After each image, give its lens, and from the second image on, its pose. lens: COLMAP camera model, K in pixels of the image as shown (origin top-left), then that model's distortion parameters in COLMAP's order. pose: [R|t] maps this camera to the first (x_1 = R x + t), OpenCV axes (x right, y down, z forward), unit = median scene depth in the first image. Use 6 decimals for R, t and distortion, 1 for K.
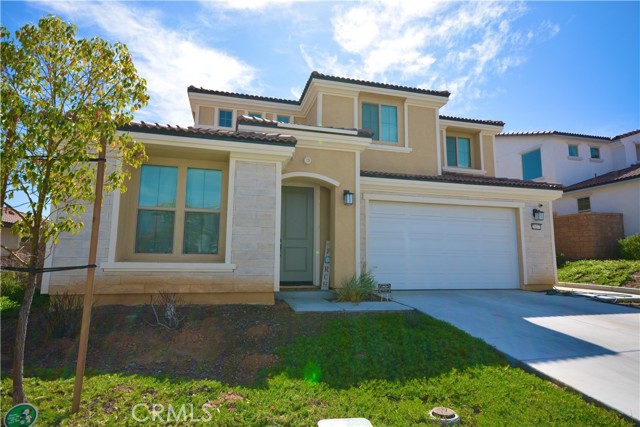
lens RADIAL K [[352.7, 0, 320.0], [0, 352.7, 213.5], [0, 0, 1]] dist [0.021970, 0.000375]
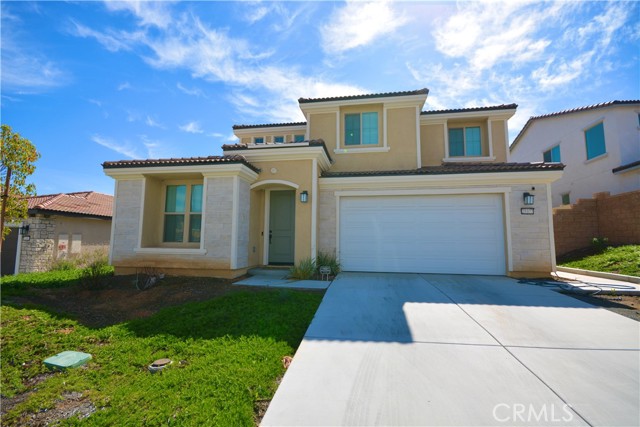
lens RADIAL K [[281.8, 0, 318.0], [0, 281.8, 215.4], [0, 0, 1]] dist [0.019538, -0.017803]
pose [[0.911660, -0.043633, -0.408622, 0.328729], [0.054288, 0.998420, 0.014508, 0.005417], [0.407344, -0.035410, 0.912588, 0.065231]]
